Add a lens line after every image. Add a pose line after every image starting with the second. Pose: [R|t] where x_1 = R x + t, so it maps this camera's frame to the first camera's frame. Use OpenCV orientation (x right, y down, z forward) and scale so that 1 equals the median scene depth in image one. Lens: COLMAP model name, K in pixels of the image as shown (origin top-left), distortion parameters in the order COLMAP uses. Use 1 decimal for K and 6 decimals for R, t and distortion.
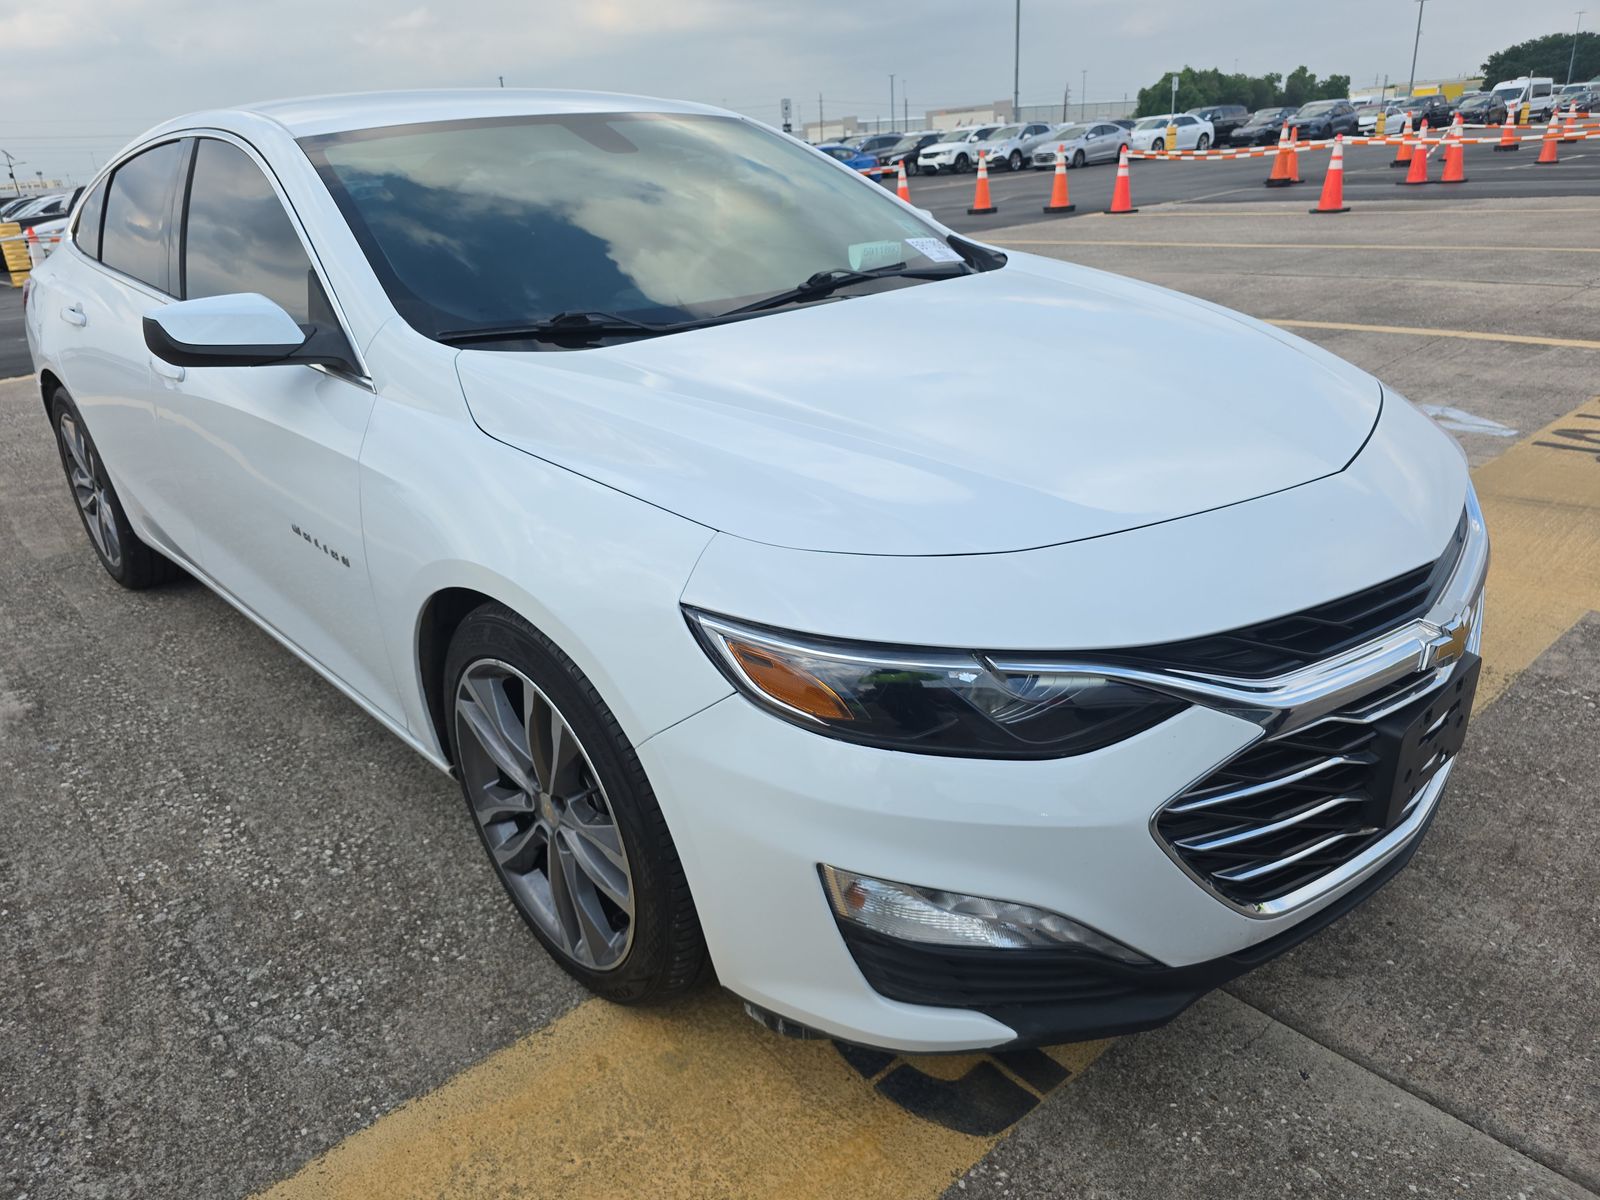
lens RADIAL K [[1097.9, 0, 776.0], [0, 1097.9, 637.9], [0, 0, 1]] dist [0.037075, -0.036344]
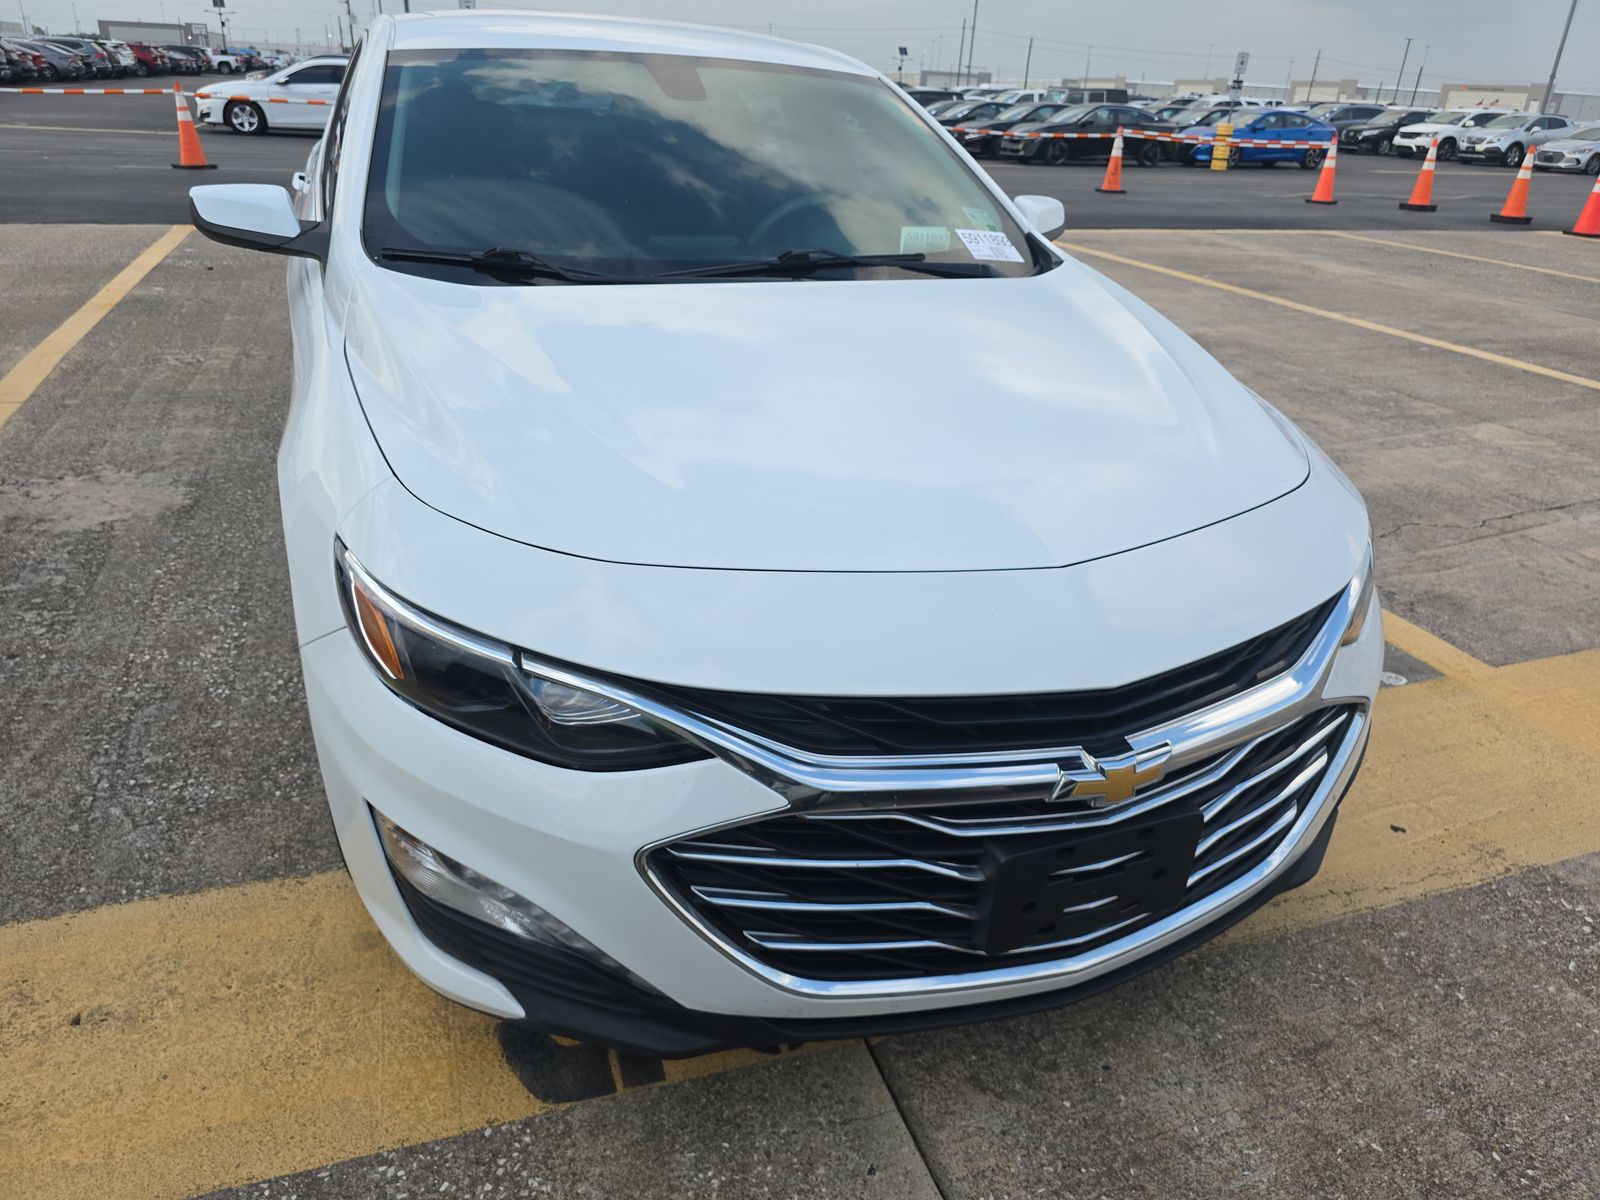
lens RADIAL K [[1097.9, 0, 776.0], [0, 1097.9, 637.9], [0, 0, 1]] dist [0.037075, -0.036344]
pose [[0.925028, 0.260186, -0.276814, 0.441954], [-0.245061, 0.965456, 0.088545, -0.091803], [0.290290, -0.014070, 0.956835, 0.056399]]
